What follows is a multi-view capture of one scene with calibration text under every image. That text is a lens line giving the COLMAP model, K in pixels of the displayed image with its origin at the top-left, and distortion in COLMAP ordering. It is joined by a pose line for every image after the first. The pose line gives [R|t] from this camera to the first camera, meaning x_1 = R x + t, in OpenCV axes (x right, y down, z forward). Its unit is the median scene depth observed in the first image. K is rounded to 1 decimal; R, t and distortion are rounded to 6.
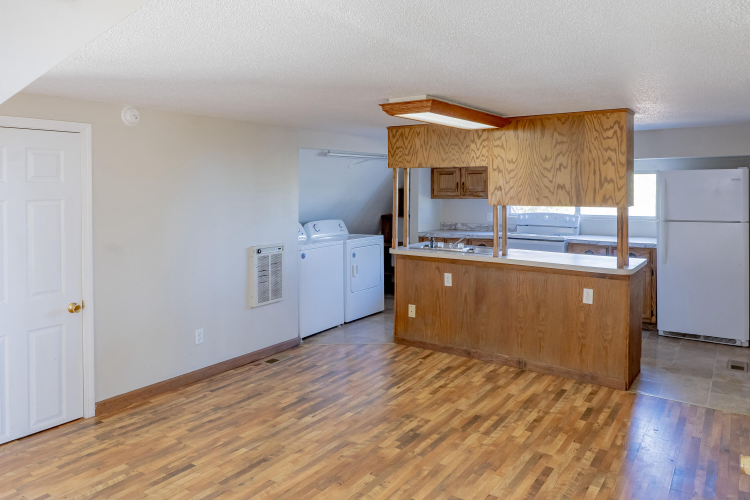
lens RADIAL K [[542.3, 0, 378.0], [0, 542.3, 189.9], [0, 0, 1]] dist [-0.013899, 0.005707]
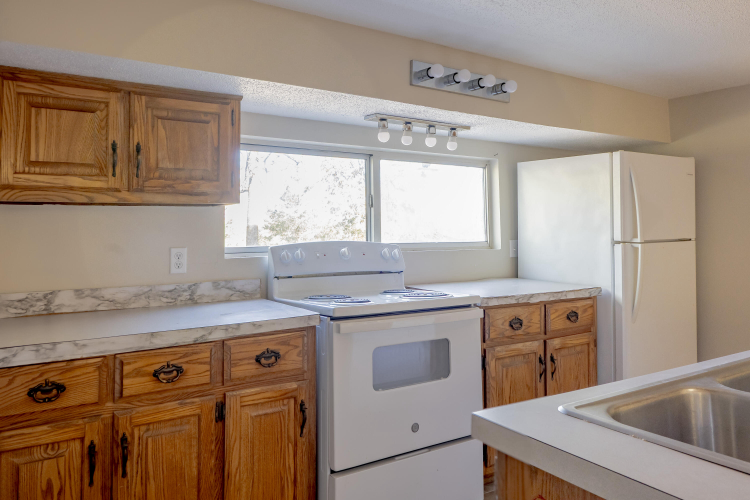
lens RADIAL K [[542.3, 0, 386.3], [0, 542.3, 191.3], [0, 0, 1]] dist [-0.013899, 0.005707]
pose [[0.359363, 0.061792, 0.931150, -0.097955], [0.003367, 0.997713, -0.067509, 0.049324], [-0.933192, 0.027395, 0.358333, 1.261211]]
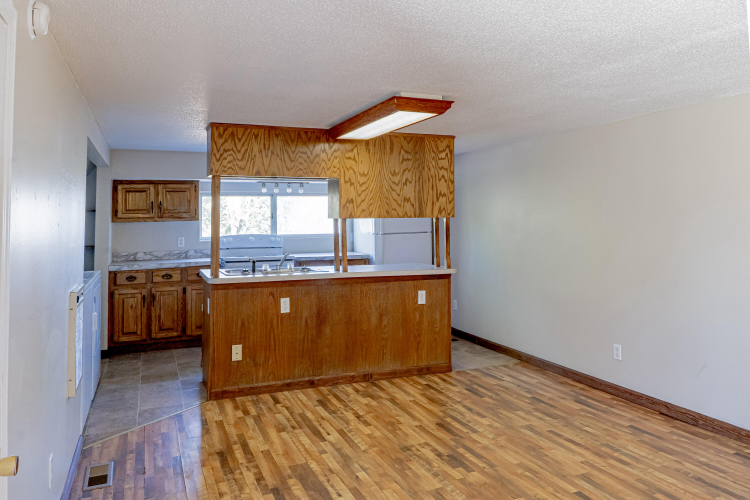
lens RADIAL K [[542.3, 0, 377.3], [0, 542.3, 189.5], [0, 0, 1]] dist [-0.013899, 0.005707]
pose [[0.541522, 0.042373, 0.839618, -0.590528], [0.015528, 0.998054, -0.060384, 0.037224], [-0.840543, 0.045737, 0.539811, 0.434672]]
